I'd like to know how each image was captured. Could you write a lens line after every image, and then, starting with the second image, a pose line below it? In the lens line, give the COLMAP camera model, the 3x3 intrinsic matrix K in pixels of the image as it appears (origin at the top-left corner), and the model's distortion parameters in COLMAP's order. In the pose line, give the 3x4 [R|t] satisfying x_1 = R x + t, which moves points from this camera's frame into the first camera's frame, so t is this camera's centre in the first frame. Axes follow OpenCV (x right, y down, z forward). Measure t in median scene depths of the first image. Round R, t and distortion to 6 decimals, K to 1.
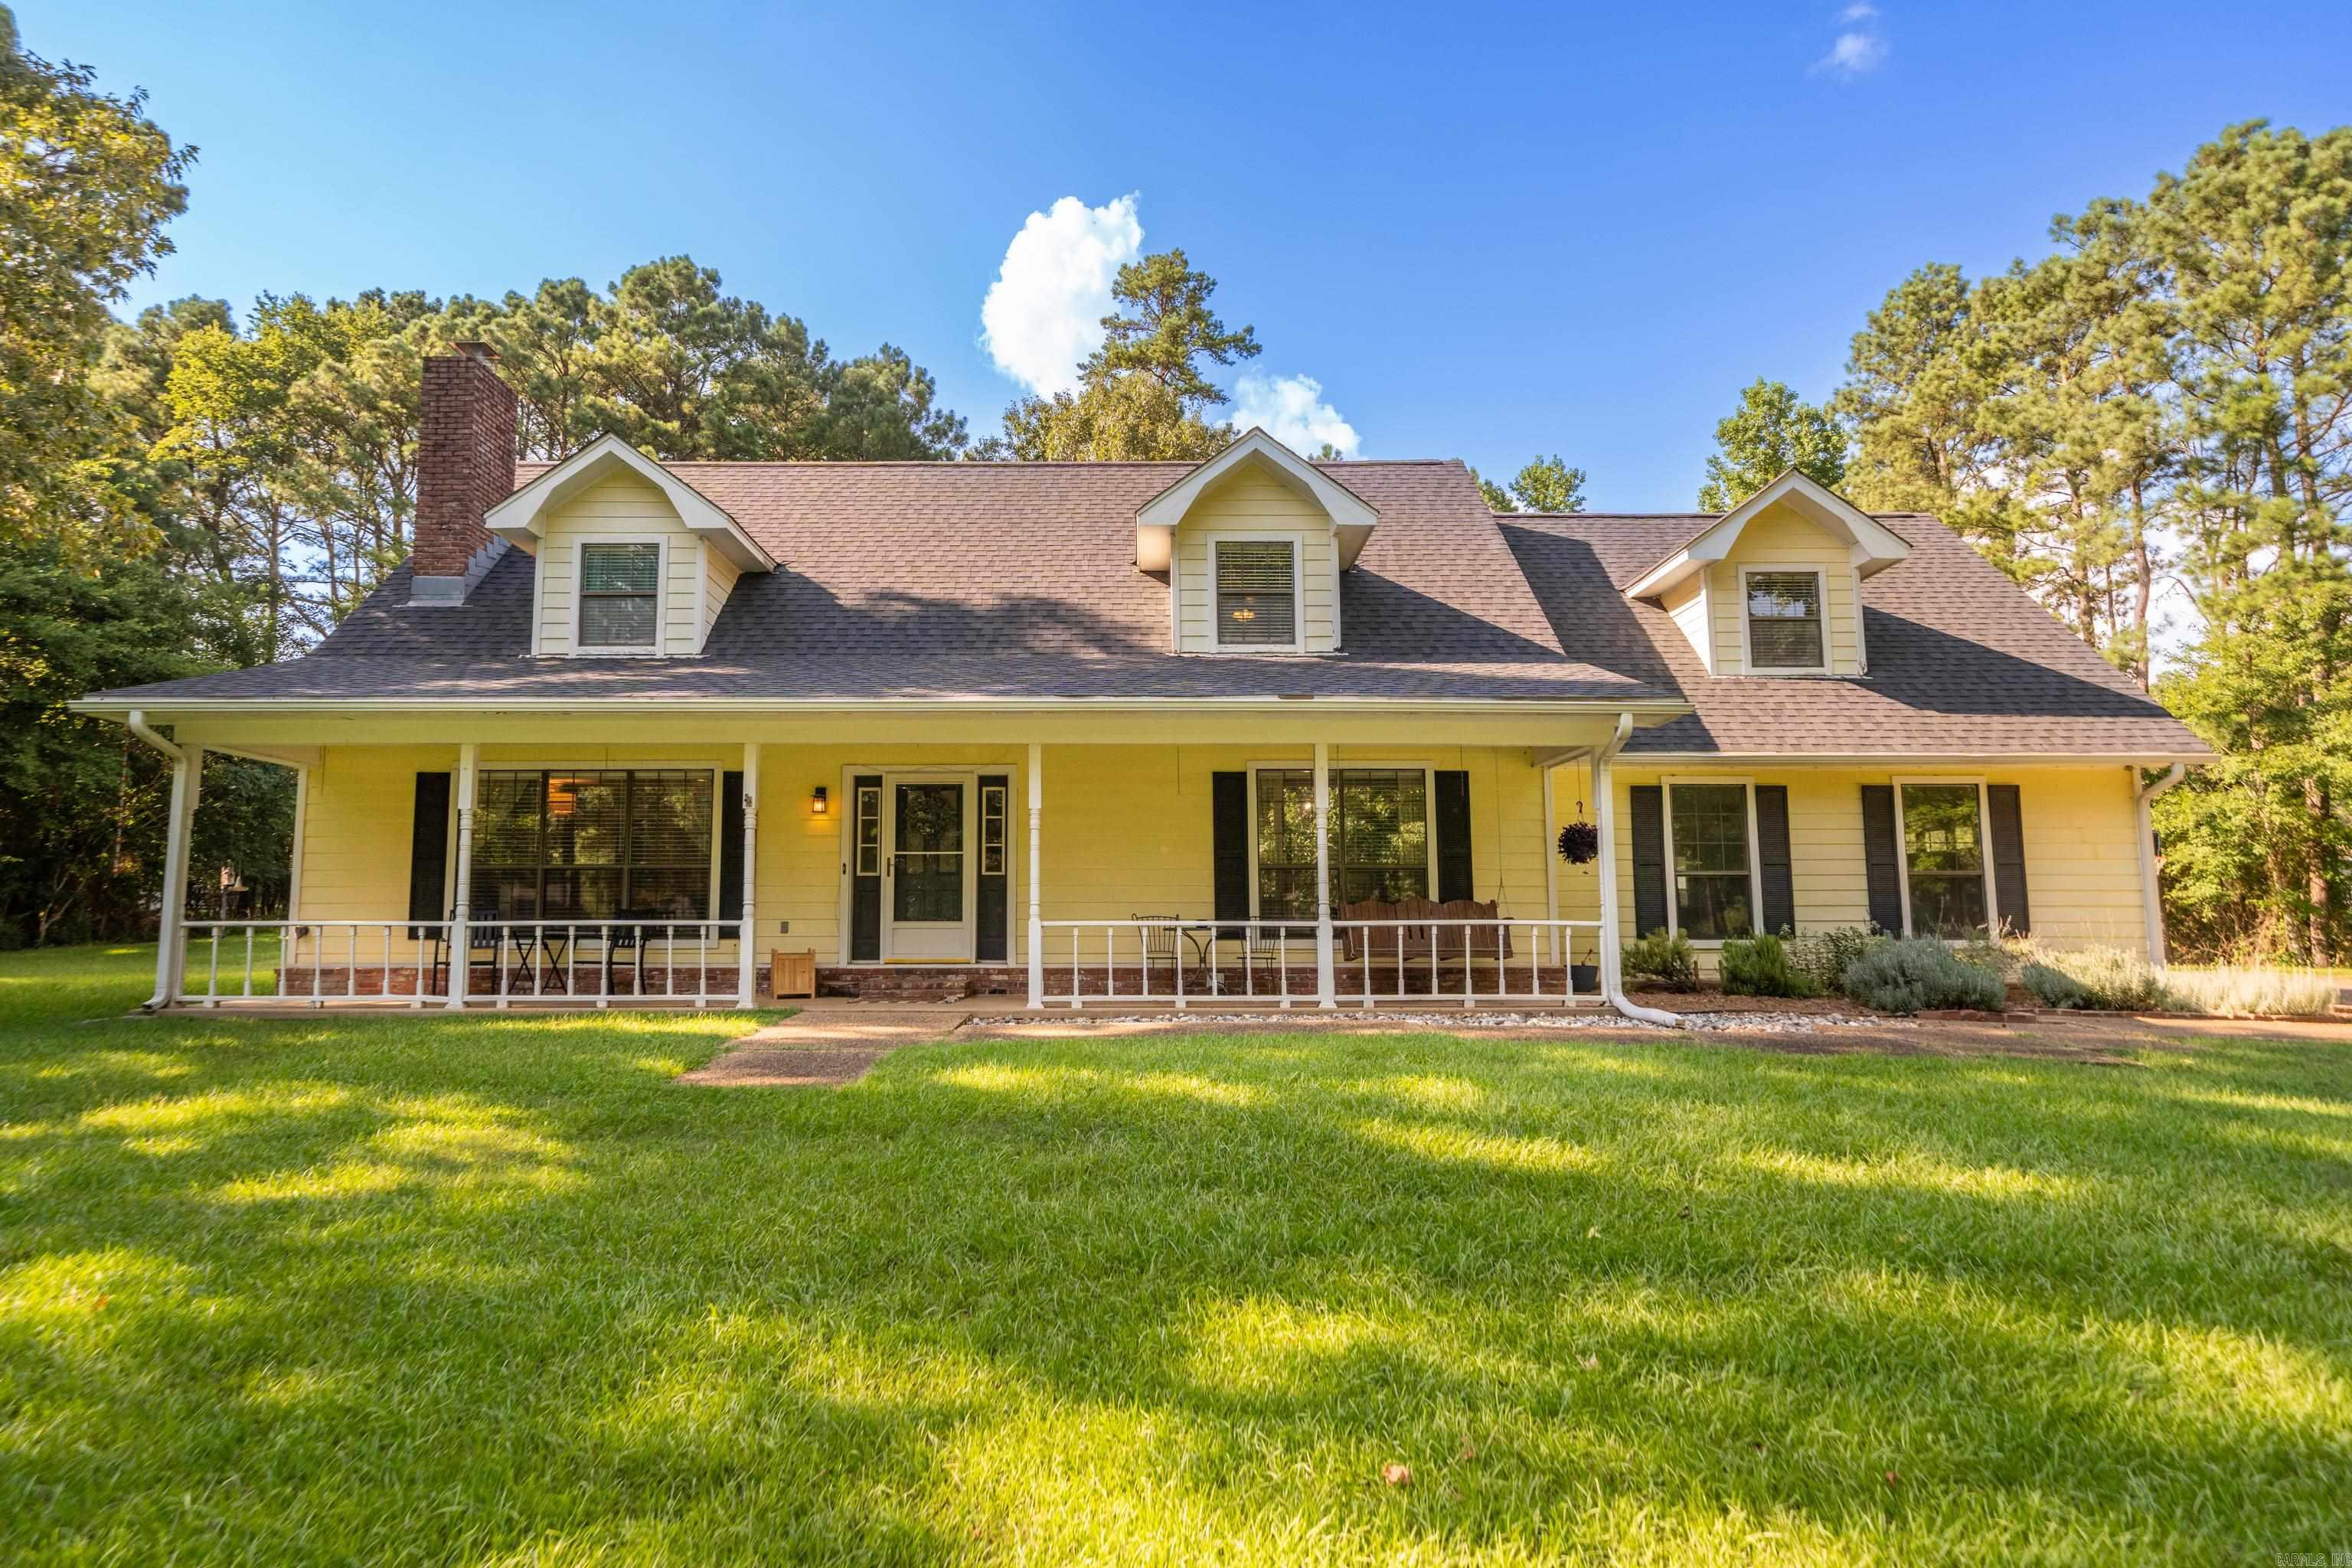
lens RADIAL K [[1215.6, 0, 1072.5], [0, 1215.6, 842.4], [0, 0, 1]] dist [-0.006305, -0.000325]
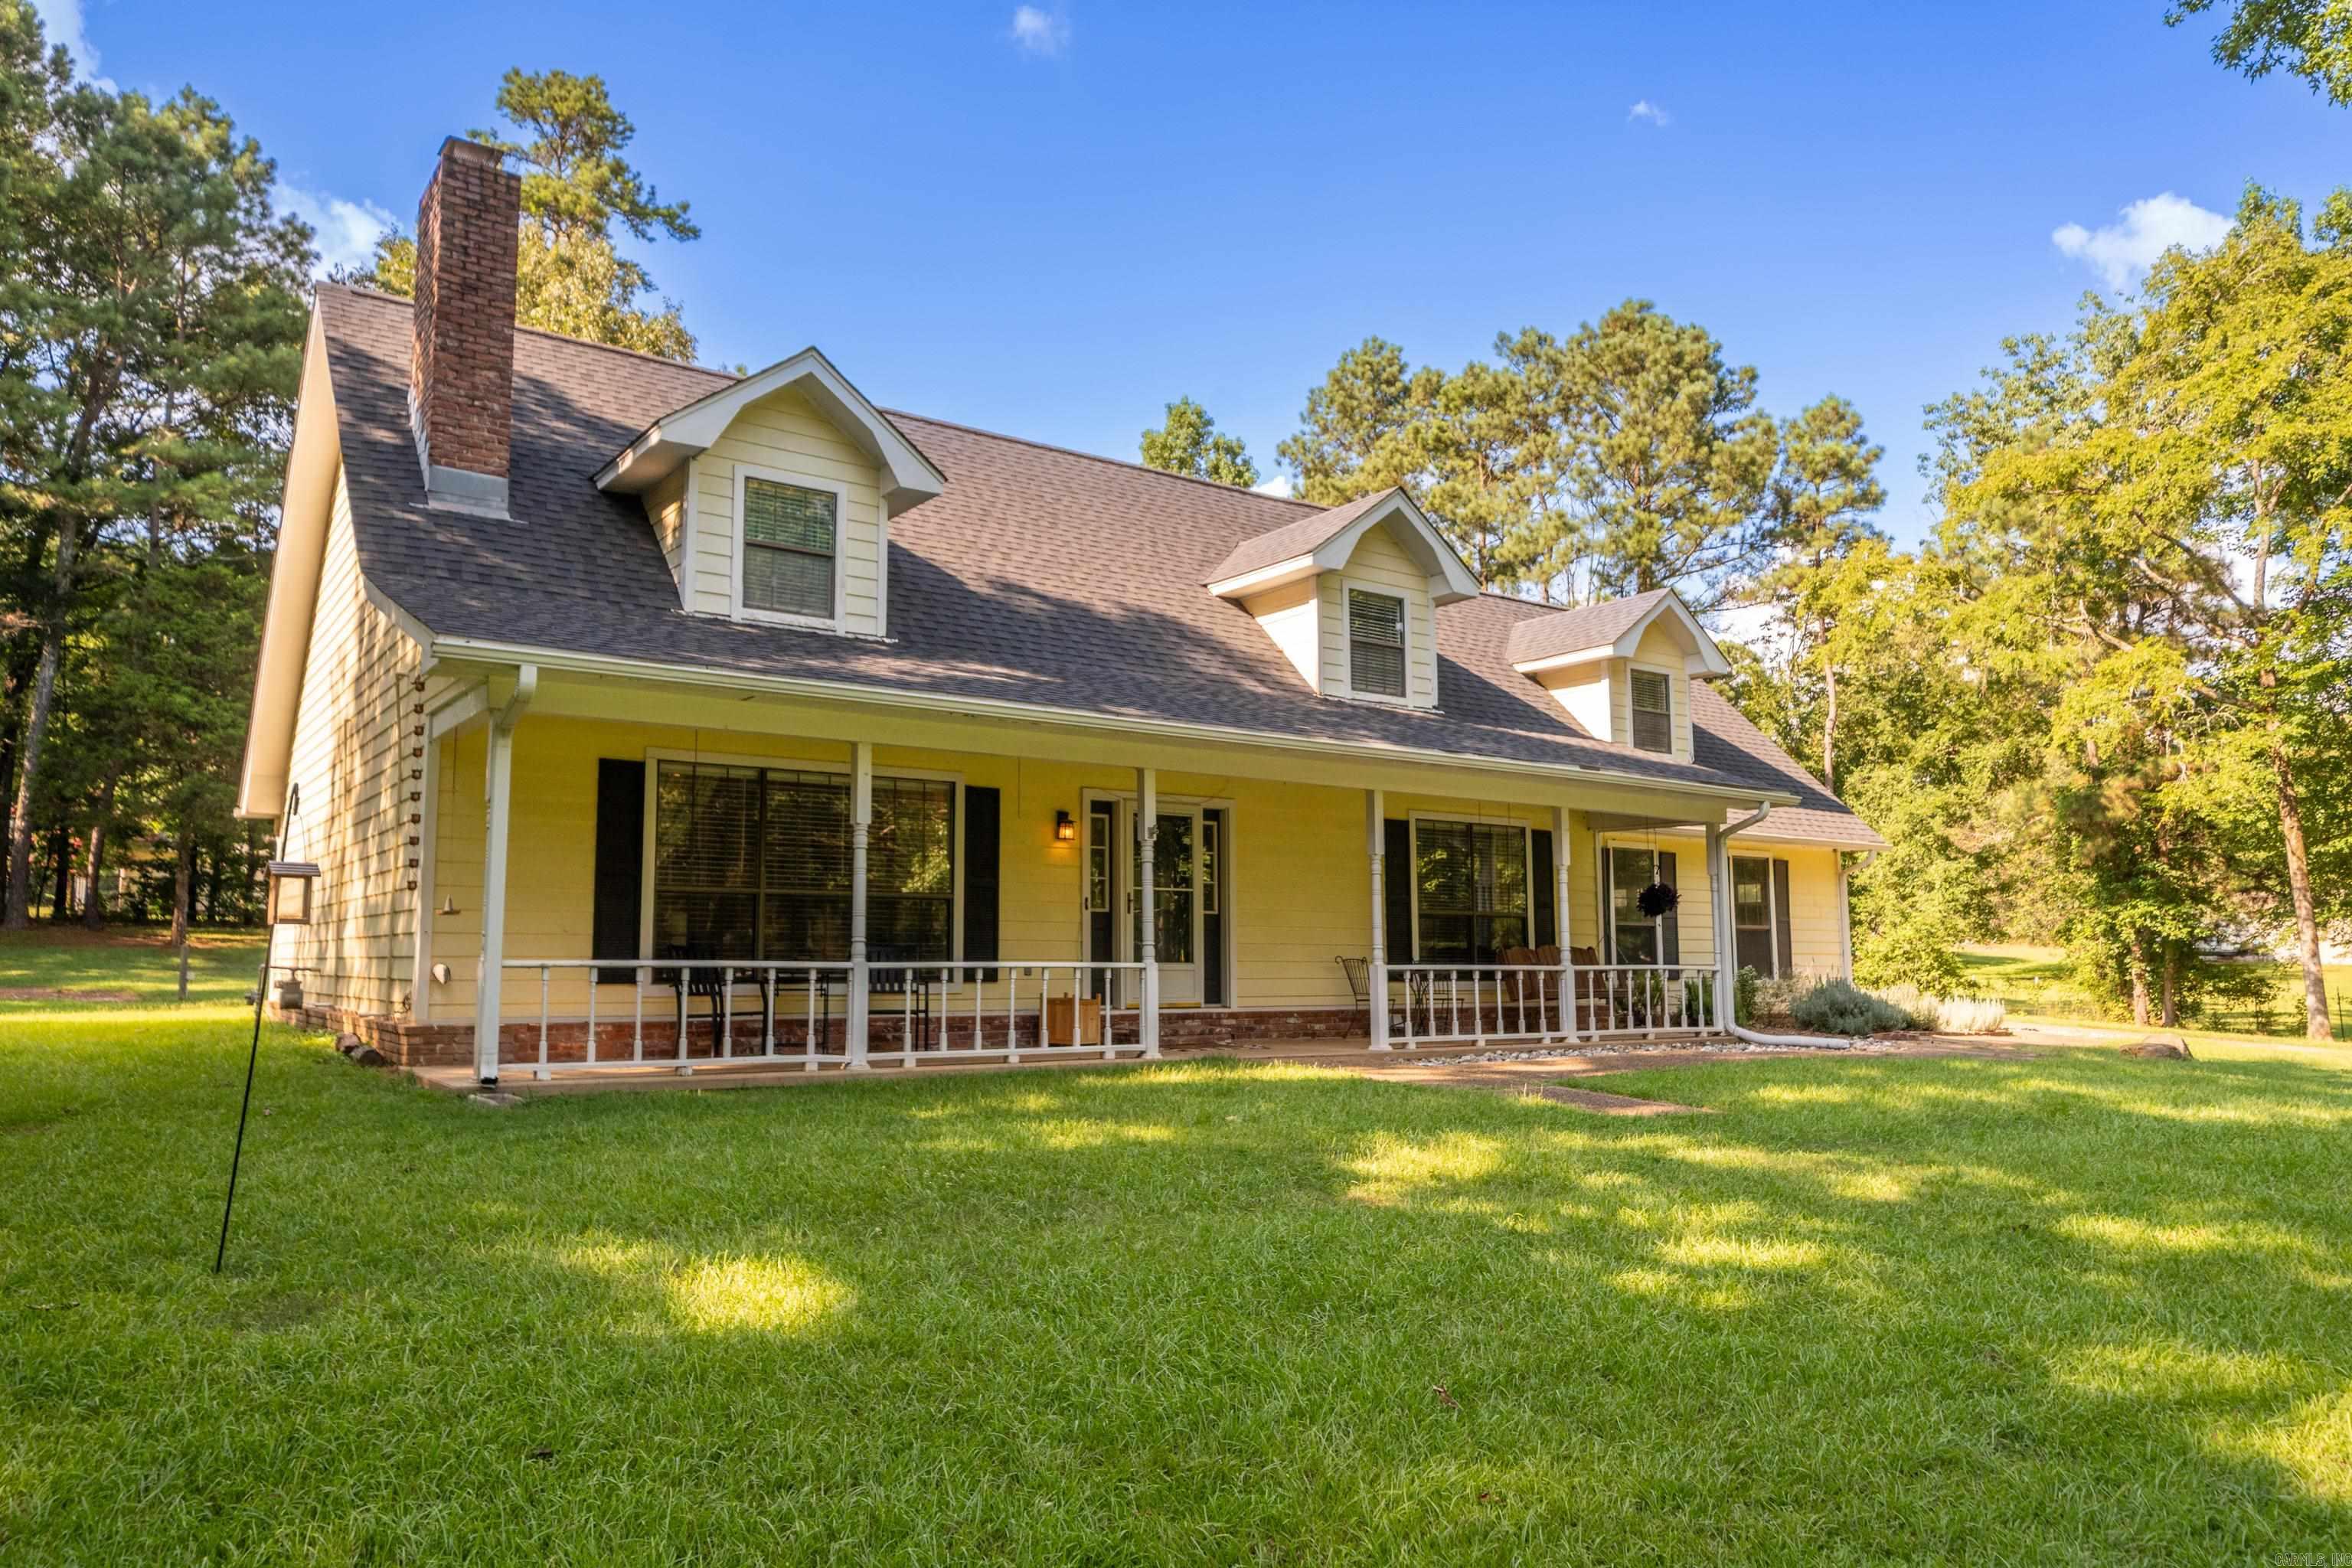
lens RADIAL K [[1555.3, 0, 1173.0], [0, 1555.3, 785.7], [0, 0, 1]] dist [-0.003673, -0.003632]
pose [[0.817036, 0.070228, 0.572293, -0.782754], [-0.042604, 0.997195, -0.061545, 0.002897], [-0.575010, 0.025902, 0.817736, 0.026556]]
